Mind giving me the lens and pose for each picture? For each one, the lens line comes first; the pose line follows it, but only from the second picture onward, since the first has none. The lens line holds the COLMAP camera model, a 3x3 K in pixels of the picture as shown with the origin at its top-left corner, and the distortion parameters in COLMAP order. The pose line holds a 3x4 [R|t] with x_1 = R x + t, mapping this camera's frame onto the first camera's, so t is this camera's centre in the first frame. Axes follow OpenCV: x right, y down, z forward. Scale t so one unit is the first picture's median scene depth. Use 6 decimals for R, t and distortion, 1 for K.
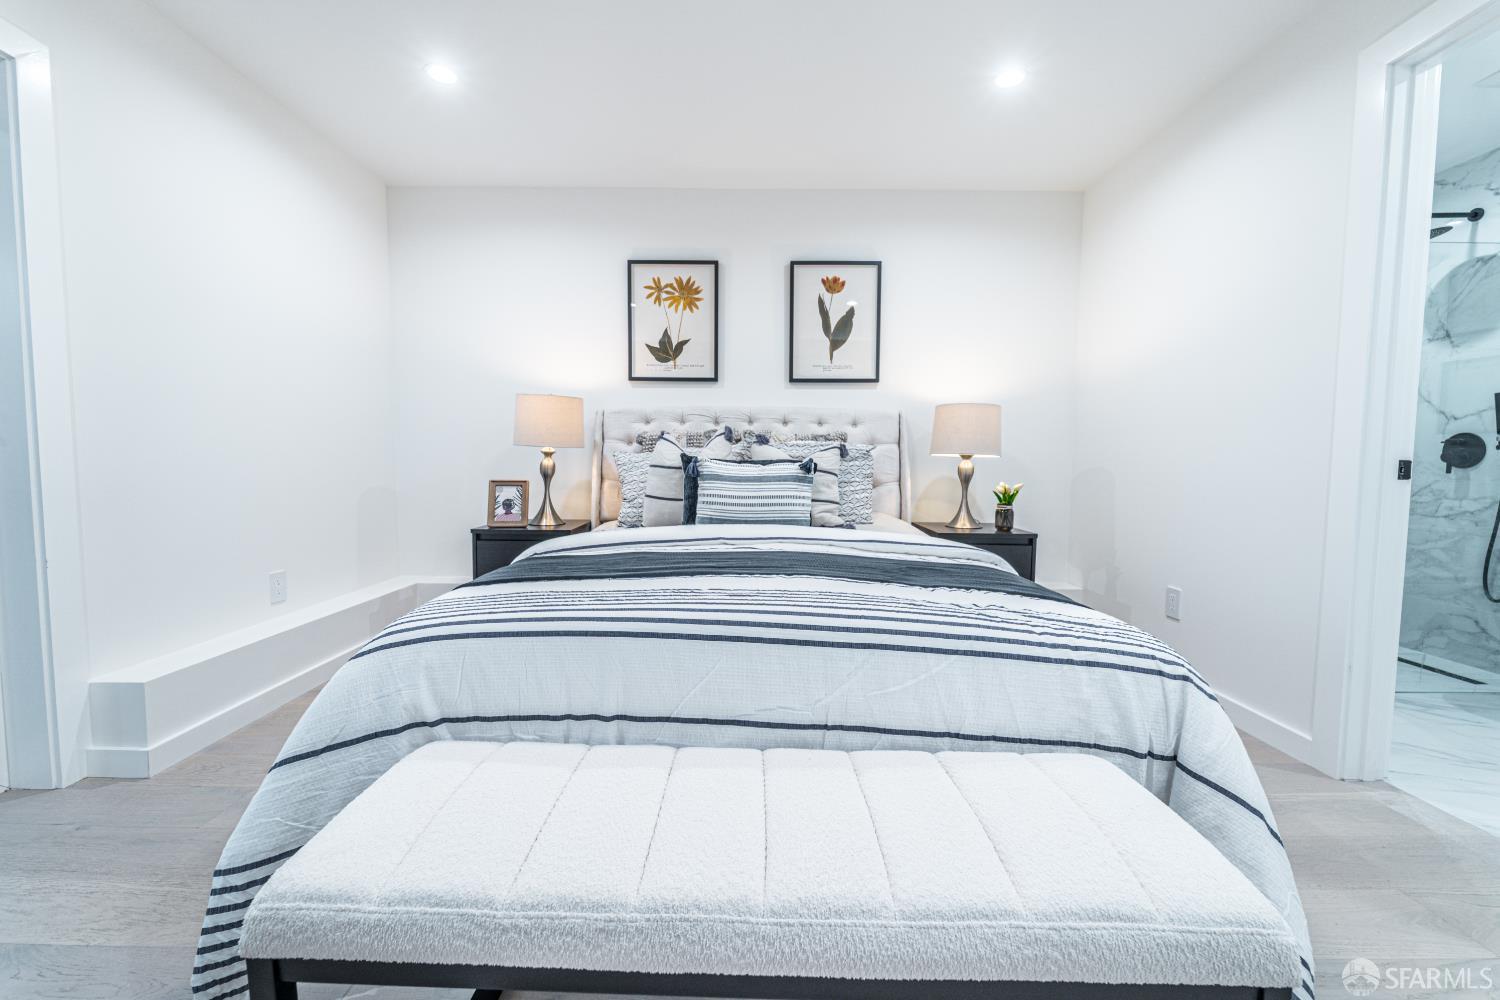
lens RADIAL K [[594.4, 0, 745.1], [0, 594.4, 501.4], [0, 0, 1]] dist [-0.001017, -0.000257]
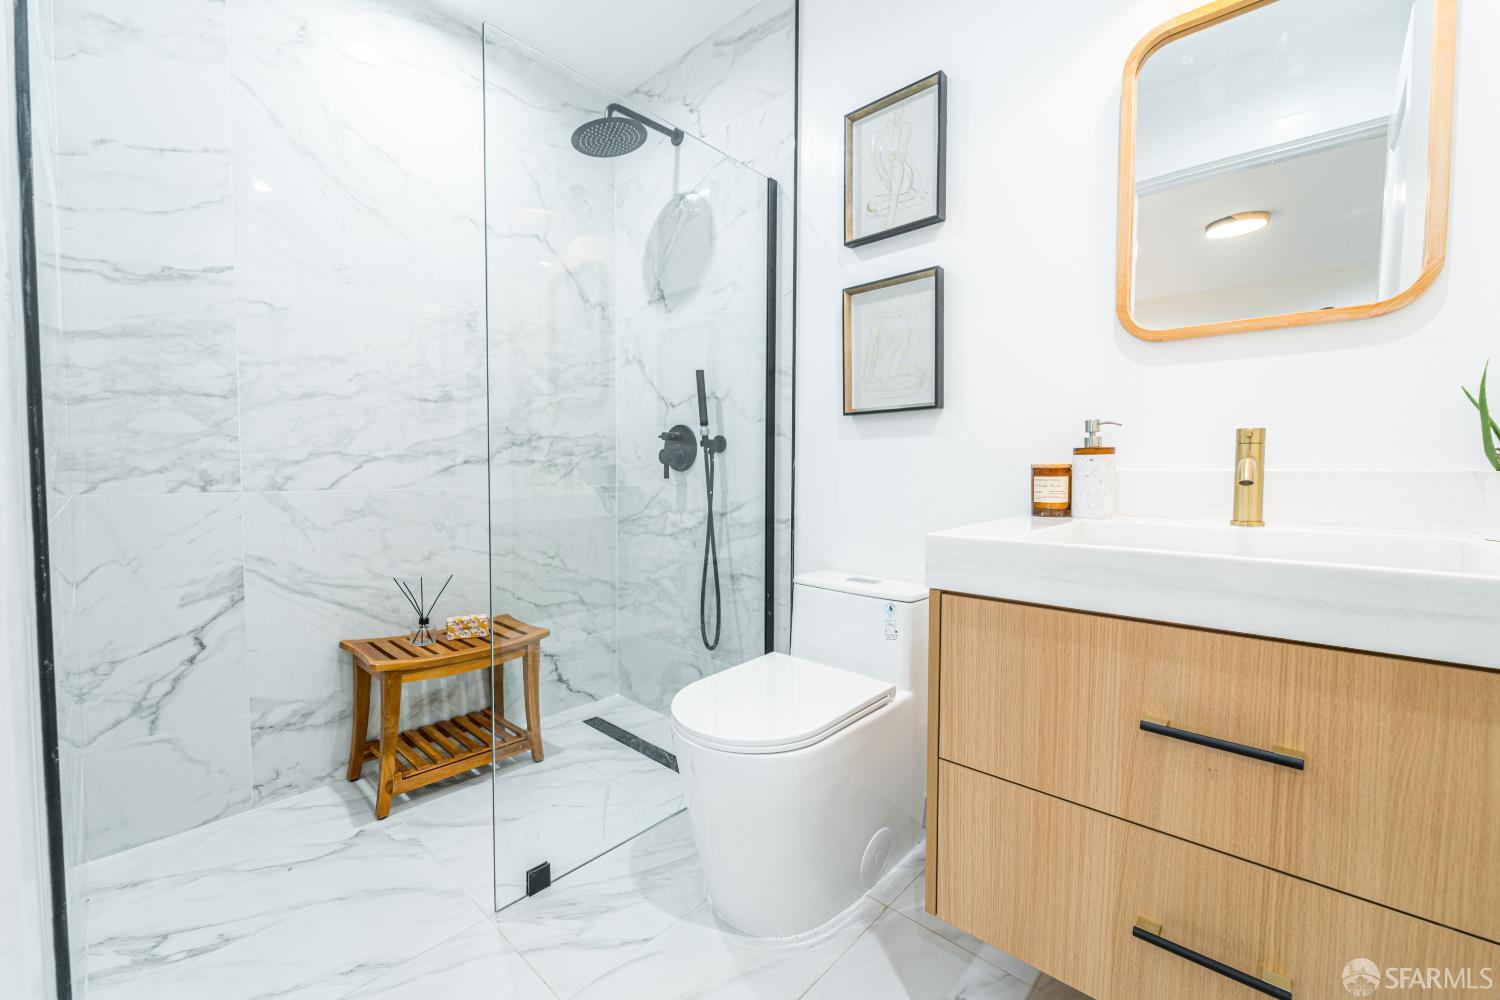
lens RADIAL K [[625.9, 0, 750.0], [0, 625.9, 500.0], [0, 0, 1]] dist [0.011803, -0.000196]
pose [[0.659221, -0.032539, 0.751245, 0.645903], [0.043809, 0.999028, 0.004830, -0.018446], [-0.750672, 0.029727, 0.660006, 0.394174]]
